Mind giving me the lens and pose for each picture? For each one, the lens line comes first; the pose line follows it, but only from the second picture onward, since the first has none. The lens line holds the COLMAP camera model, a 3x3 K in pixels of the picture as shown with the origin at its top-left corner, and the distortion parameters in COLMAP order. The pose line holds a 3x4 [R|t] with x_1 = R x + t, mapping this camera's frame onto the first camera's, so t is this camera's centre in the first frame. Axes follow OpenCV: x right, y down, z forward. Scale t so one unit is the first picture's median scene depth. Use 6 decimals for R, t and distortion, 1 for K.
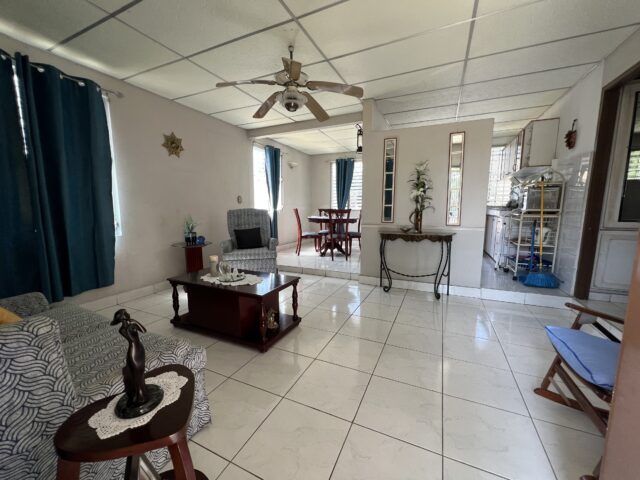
lens RADIAL K [[257.7, 0, 320.0], [0, 257.7, 240.0], [0, 0, 1]] dist [0.000383, 0.000029]
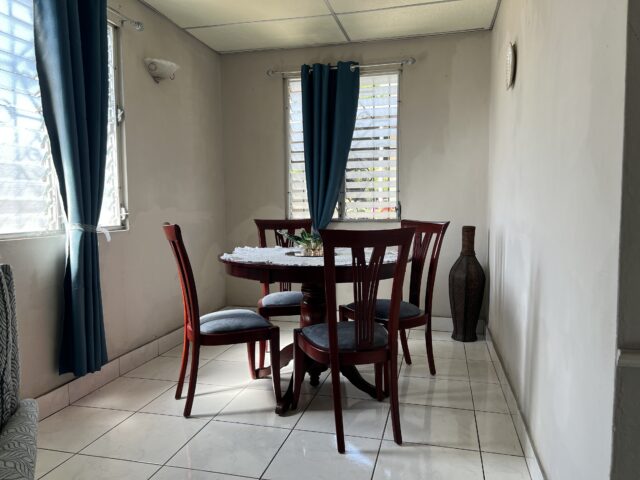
lens RADIAL K [[488.7, 0, 320.0], [0, 488.7, 240.0], [0, 0, 1]] dist [-0.004596, 0.002023]
pose [[0.981381, -0.021605, 0.190854, -0.043759], [0.033761, 0.997587, -0.060669, -0.069282], [-0.189083, 0.065983, 0.979742, 0.491630]]
